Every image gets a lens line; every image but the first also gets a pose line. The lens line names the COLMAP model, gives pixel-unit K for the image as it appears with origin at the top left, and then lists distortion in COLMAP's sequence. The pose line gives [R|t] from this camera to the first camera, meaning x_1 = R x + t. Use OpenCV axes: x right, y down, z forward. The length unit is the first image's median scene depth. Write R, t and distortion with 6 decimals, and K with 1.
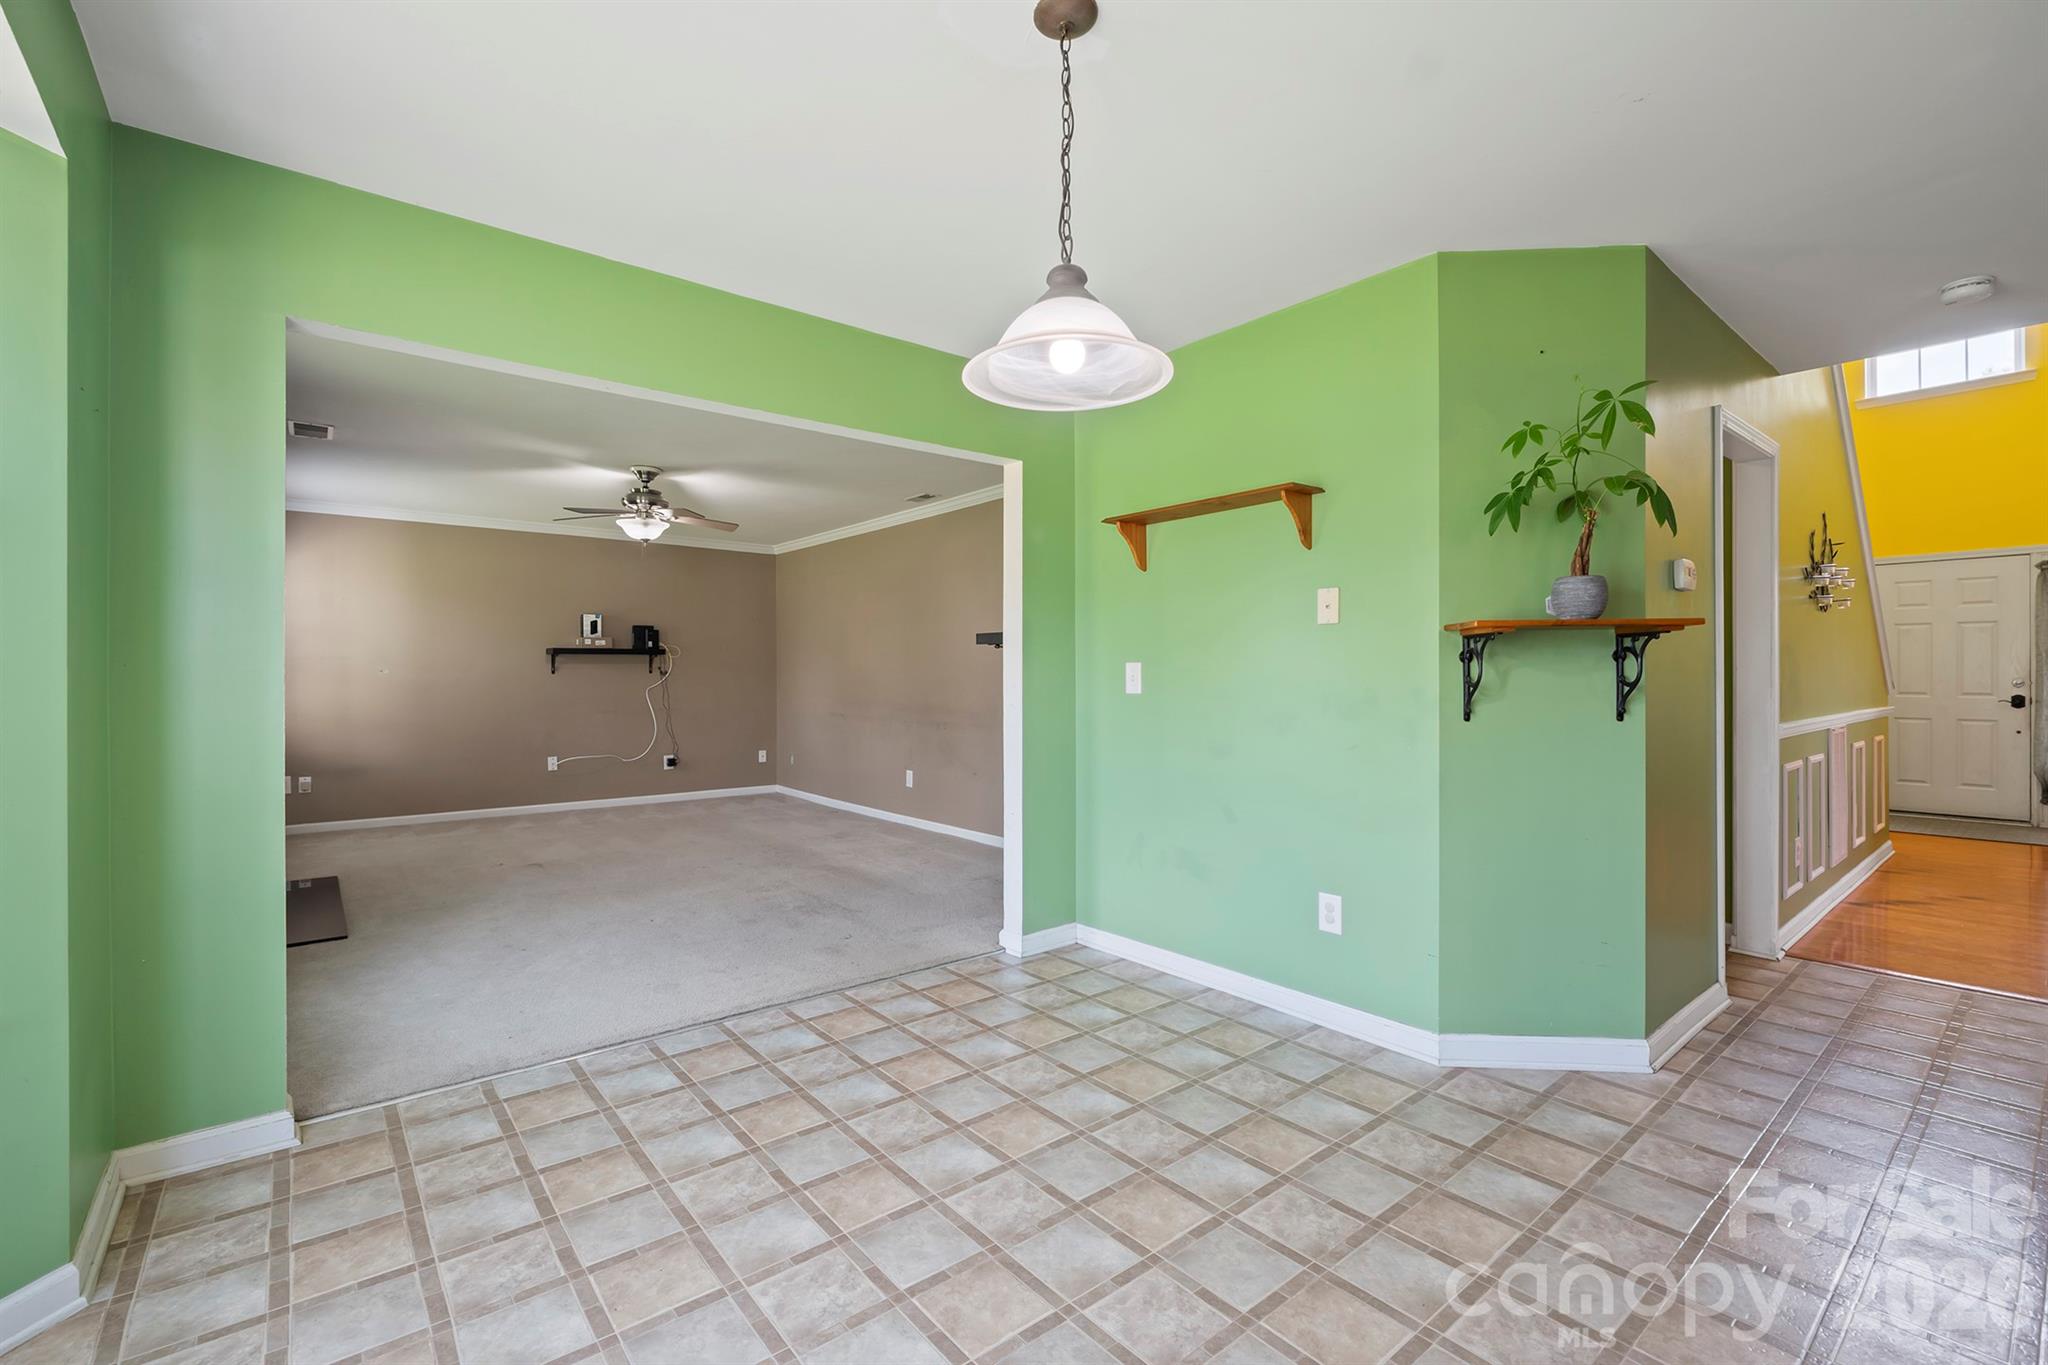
lens RADIAL K [[887.2, 0, 1018.1], [0, 887.2, 681.0], [0, 0, 1]] dist [-0.008217, 0.000464]
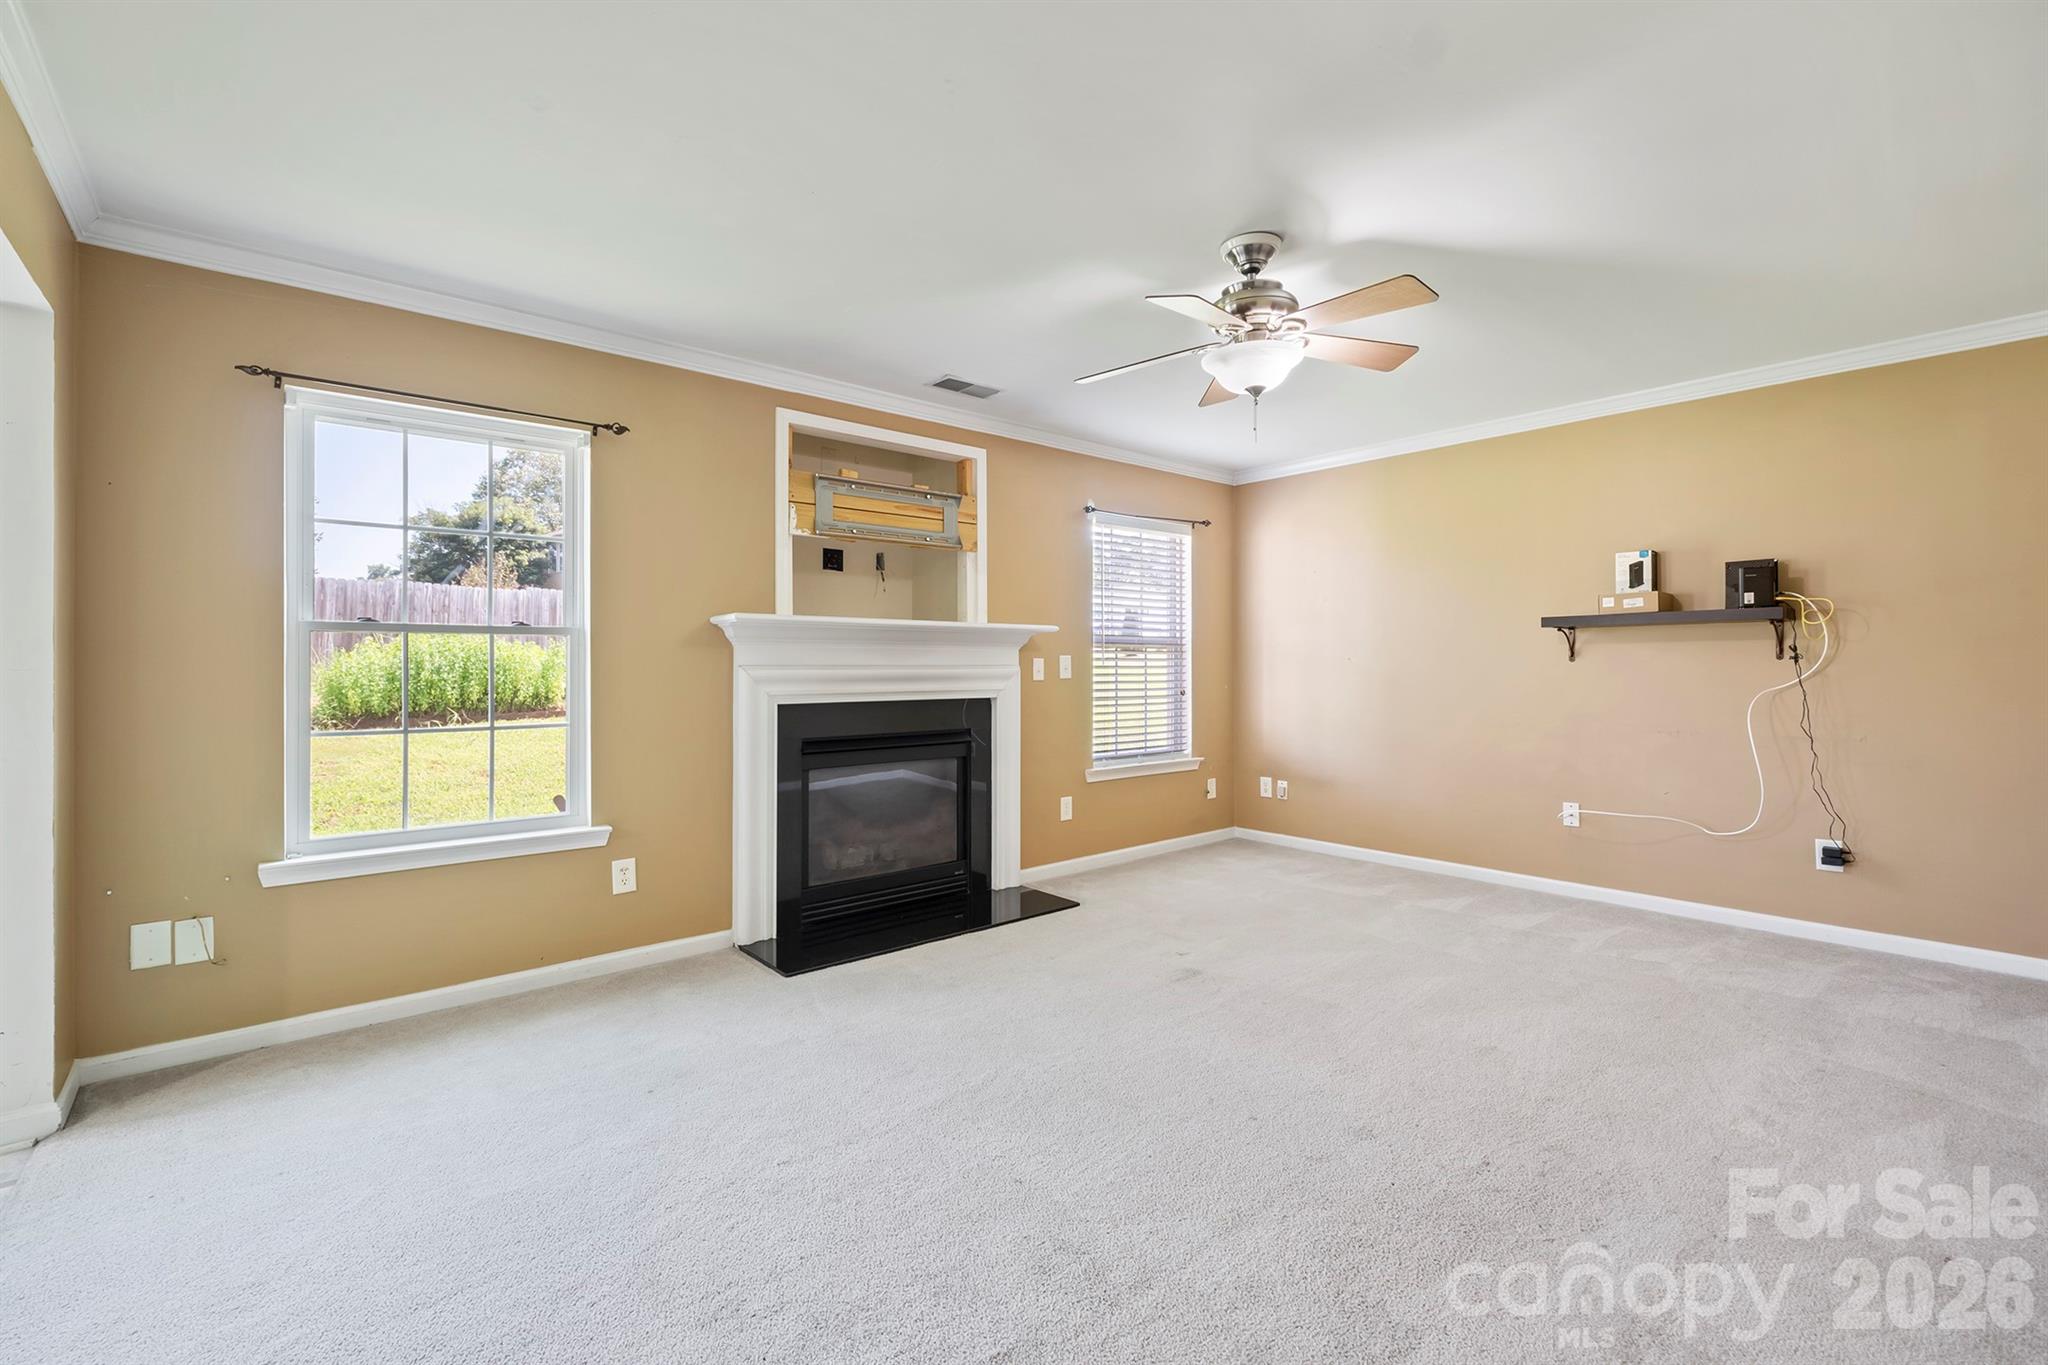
lens RADIAL K [[876.9, 0, 1027.4], [0, 876.9, 668.6], [0, 0, 1]] dist [-0.002837, -0.000255]
pose [[0.026595, 0.004744, -0.999635, 0.062227], [-0.002820, 0.999985, 0.004671, -0.006942], [0.999642, 0.002695, 0.026608, 0.872430]]
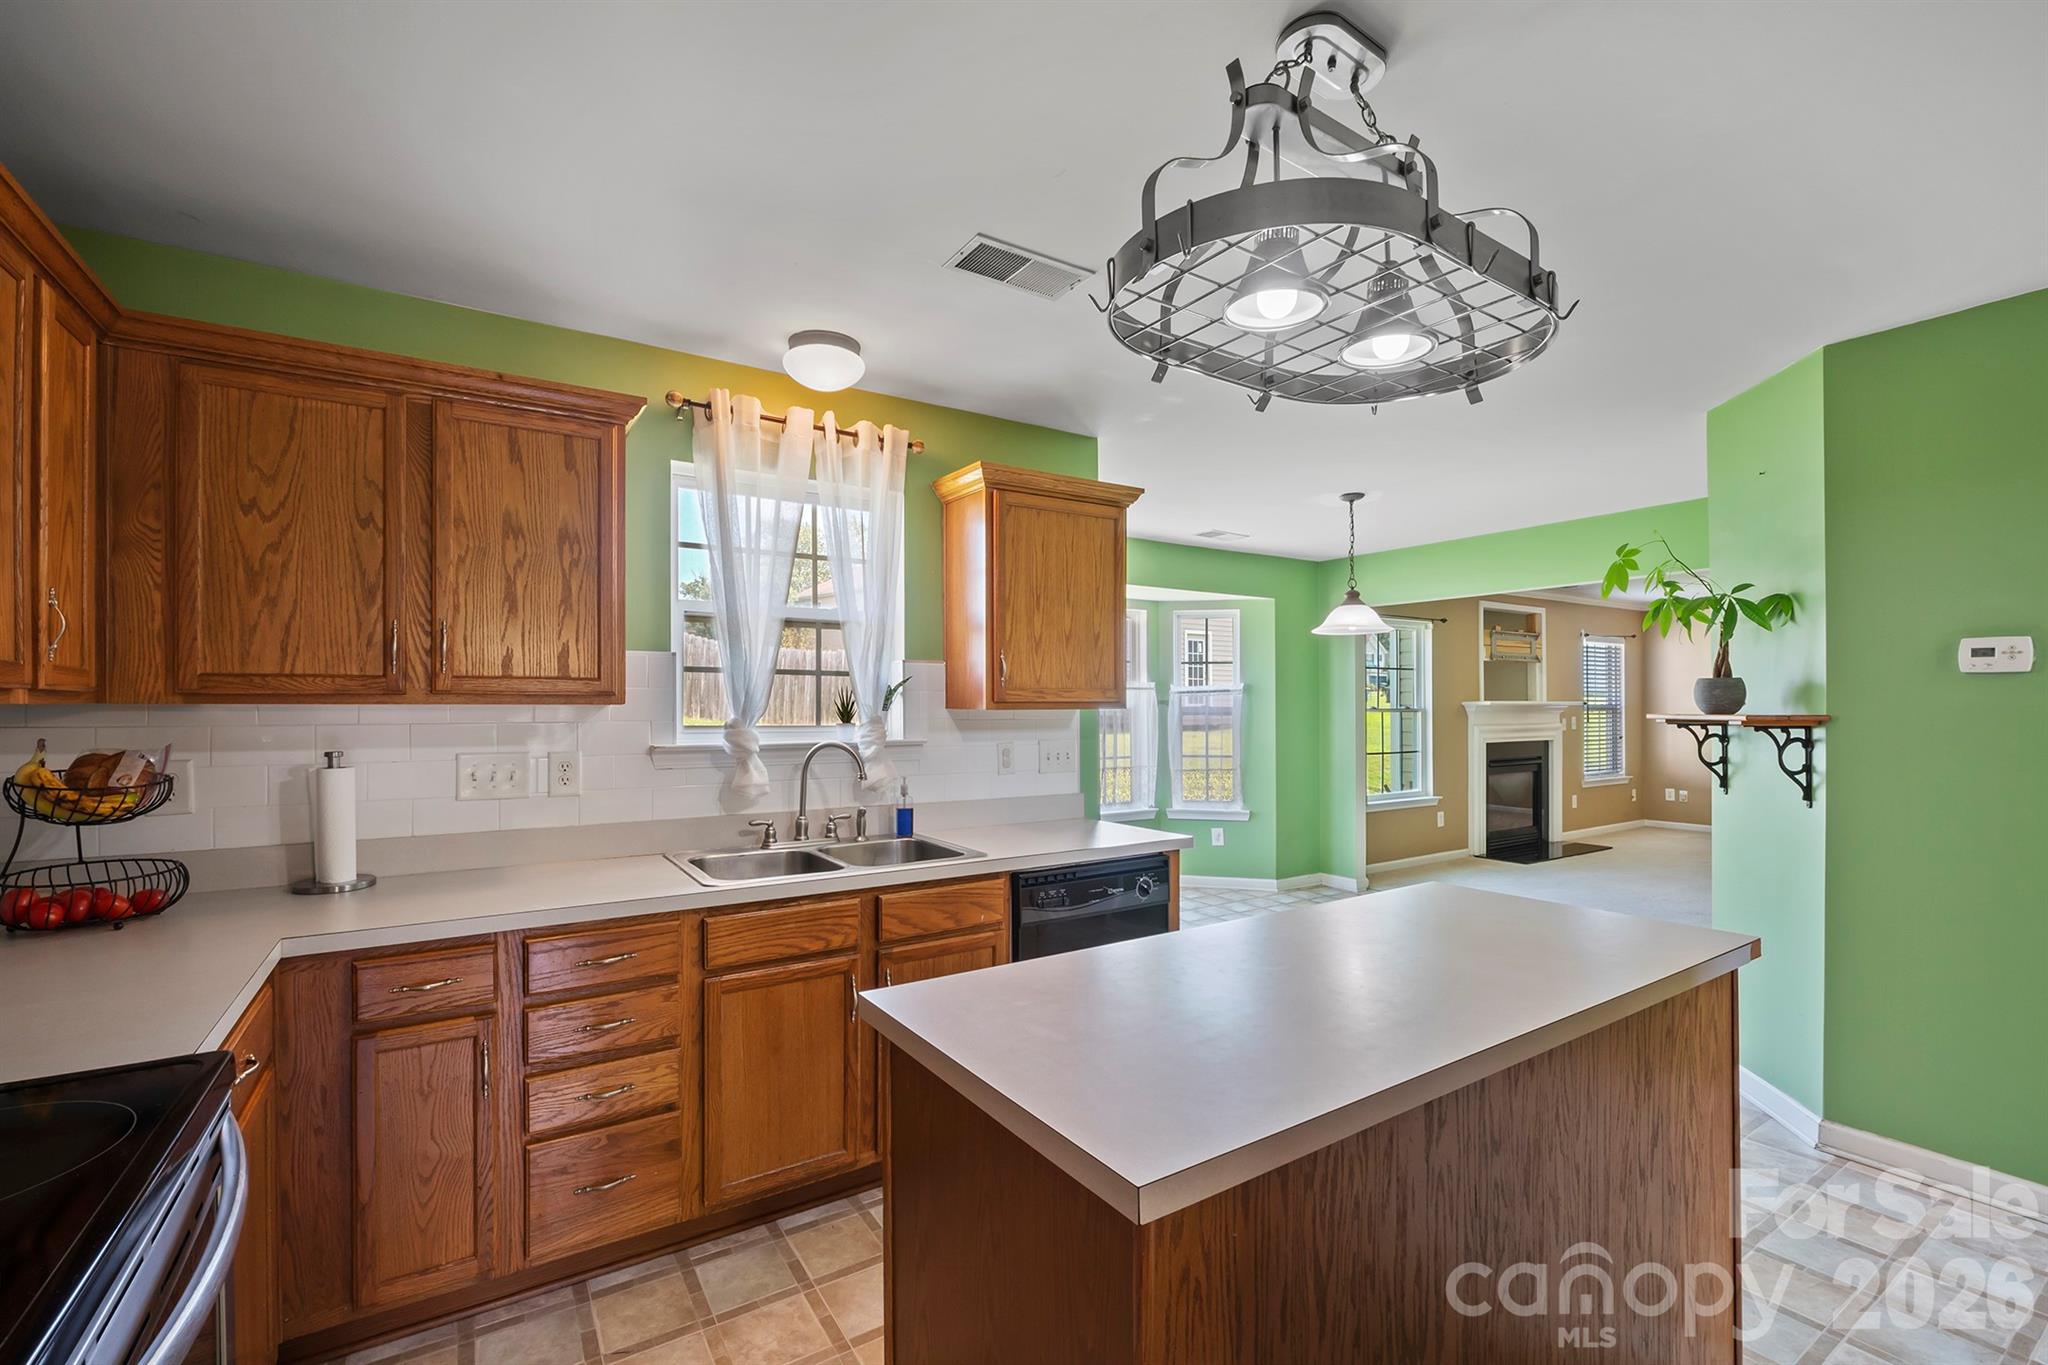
lens RADIAL K [[875.4, 0, 1024.6], [0, 875.4, 699.5], [0, 0, 1]] dist [-0.001921, -0.000224]
pose [[-0.105743, -0.005419, -0.994379, 0.889735], [-0.003416, 0.999981, -0.005087, -0.036601], [0.994388, 0.002859, -0.105759, 0.088400]]
